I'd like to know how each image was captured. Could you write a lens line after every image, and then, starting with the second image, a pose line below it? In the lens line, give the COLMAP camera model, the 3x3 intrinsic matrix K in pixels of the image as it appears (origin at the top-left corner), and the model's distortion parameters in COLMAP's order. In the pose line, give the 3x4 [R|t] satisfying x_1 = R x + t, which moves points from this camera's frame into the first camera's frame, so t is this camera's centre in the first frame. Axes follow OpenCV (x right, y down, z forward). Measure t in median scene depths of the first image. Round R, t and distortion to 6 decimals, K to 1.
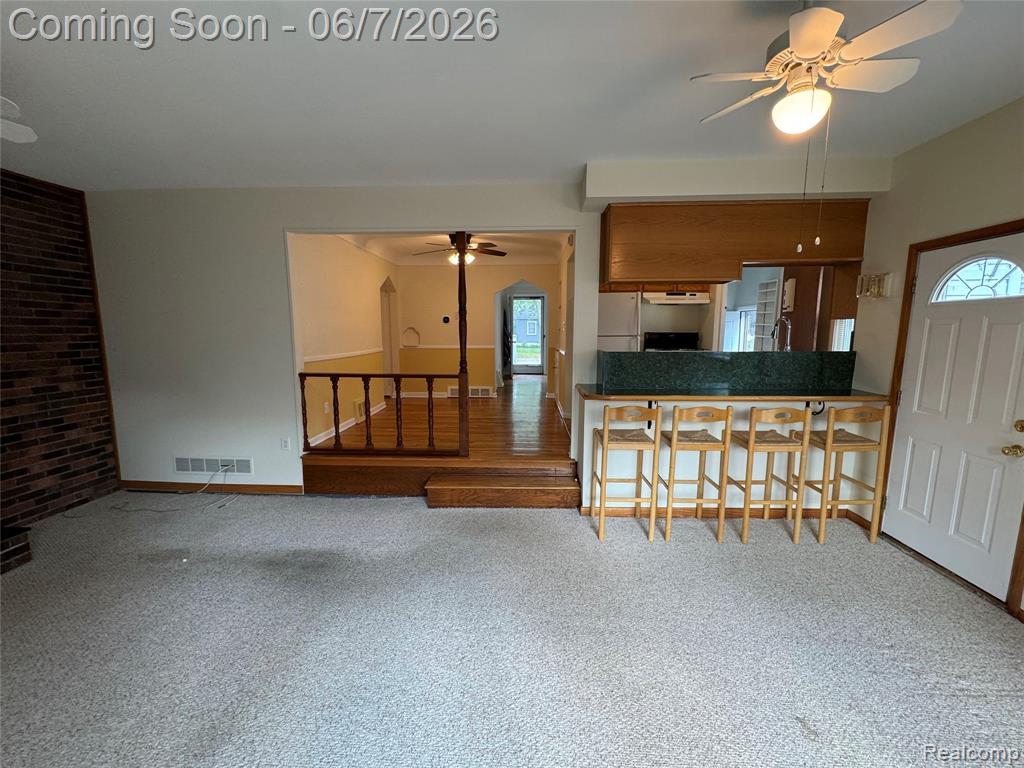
lens RADIAL K [[408.5, 0, 514.0], [0, 408.5, 384.9], [0, 0, 1]] dist [-0.002556, 0.000423]
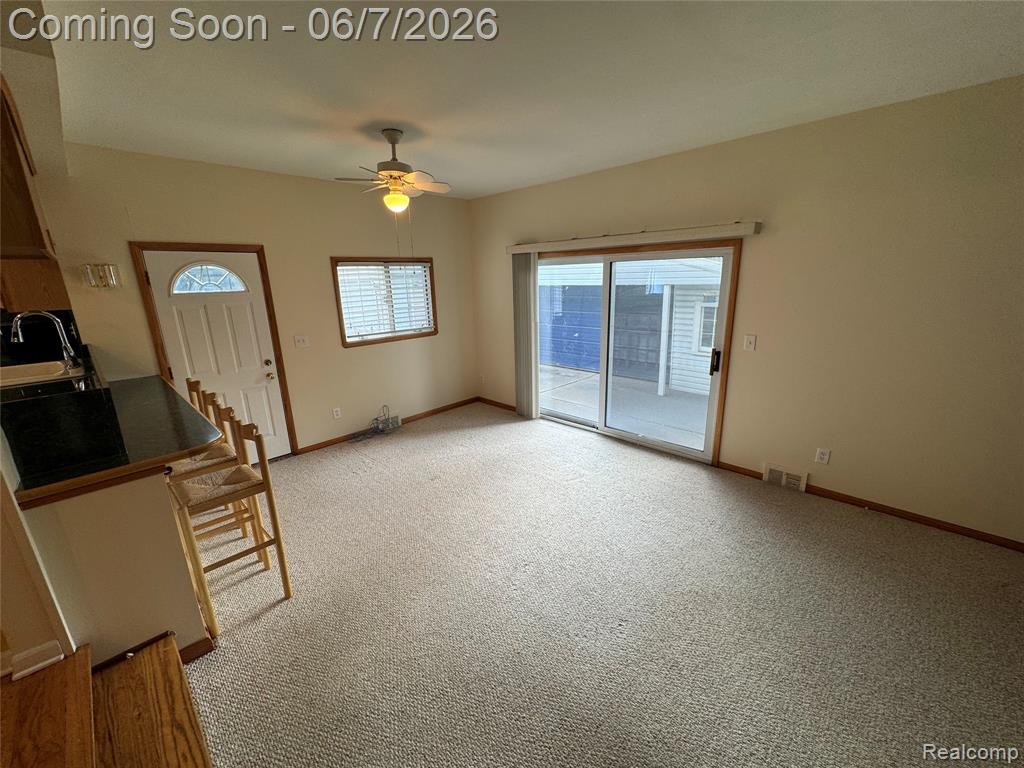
lens RADIAL K [[408.5, 0, 512.7], [0, 408.5, 382.7], [0, 0, 1]] dist [-0.002556, 0.000423]
pose [[-0.754094, -0.146055, 0.640320, -0.479482], [0.112111, 0.932023, 0.344622, -0.199439], [-0.647127, 0.331664, -0.686459, 0.971018]]
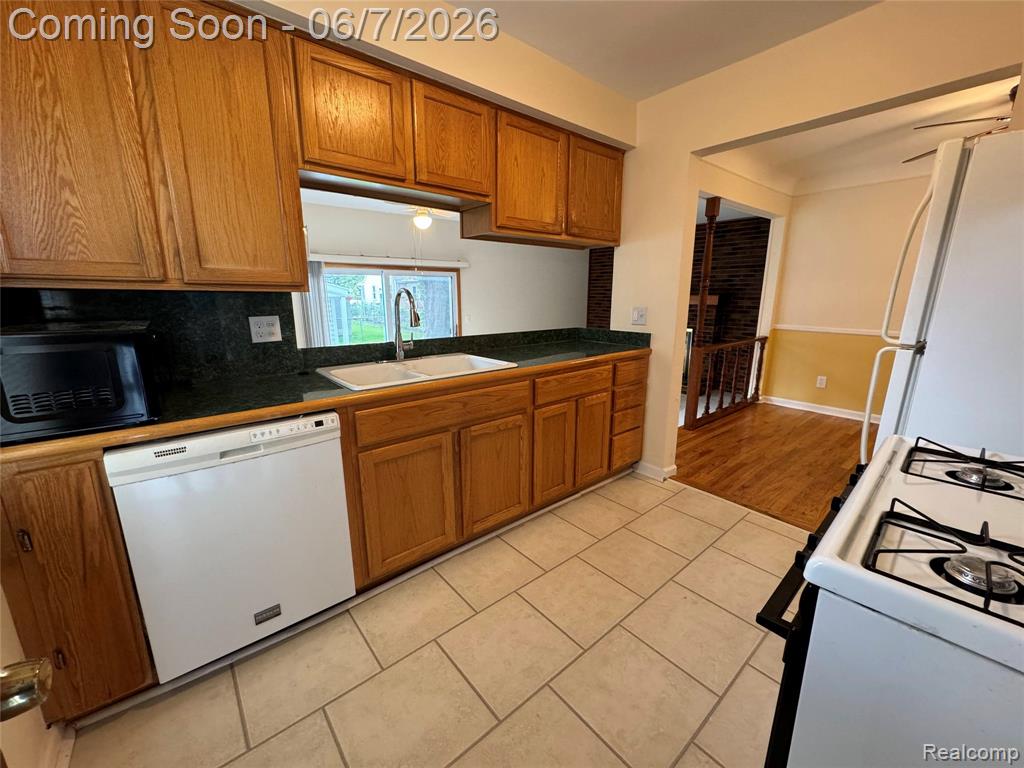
lens RADIAL K [[408.5, 0, 511.5], [0, 408.5, 385.5], [0, 0, 1]] dist [-0.002556, 0.000423]
pose [[-0.740104, 0.150686, -0.655393, 0.937881], [-0.085580, 0.945545, 0.314038, -0.229873], [0.667025, 0.288509, -0.686906, 1.519741]]
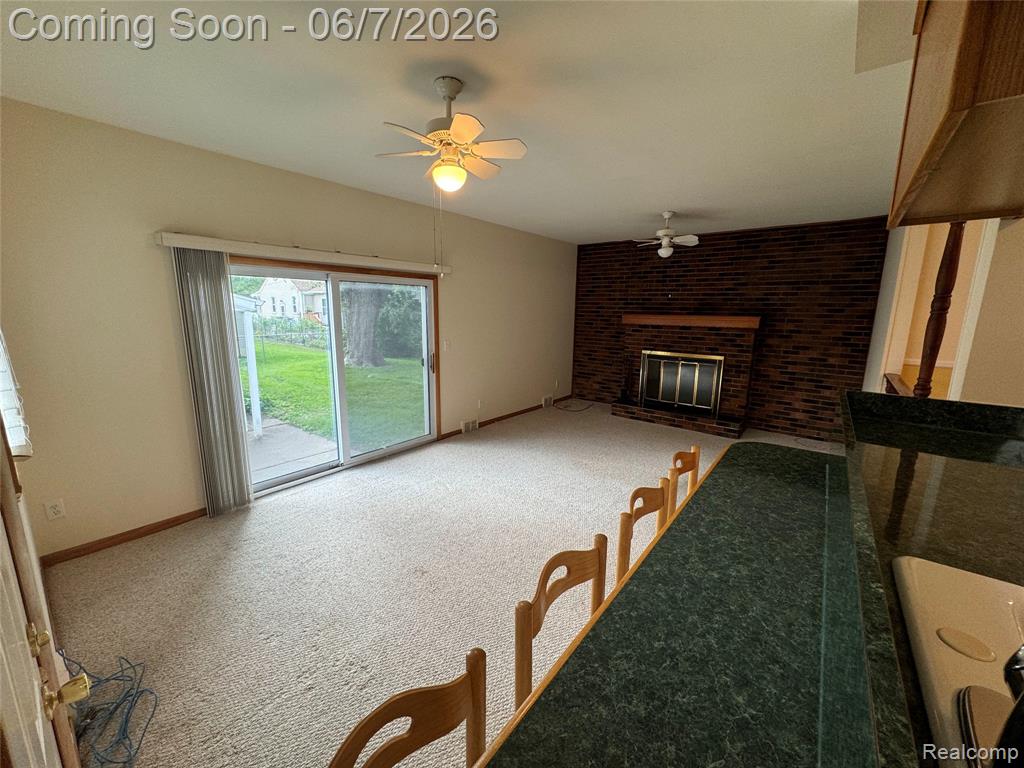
lens RADIAL K [[408.5, 0, 511.2], [0, 408.5, 385.0], [0, 0, 1]] dist [-0.002556, 0.000423]
pose [[-0.582650, 0.143501, -0.799954, 0.774632], [-0.118963, 0.958628, 0.258612, -0.155821], [0.803970, 0.245845, -0.541473, 0.902151]]
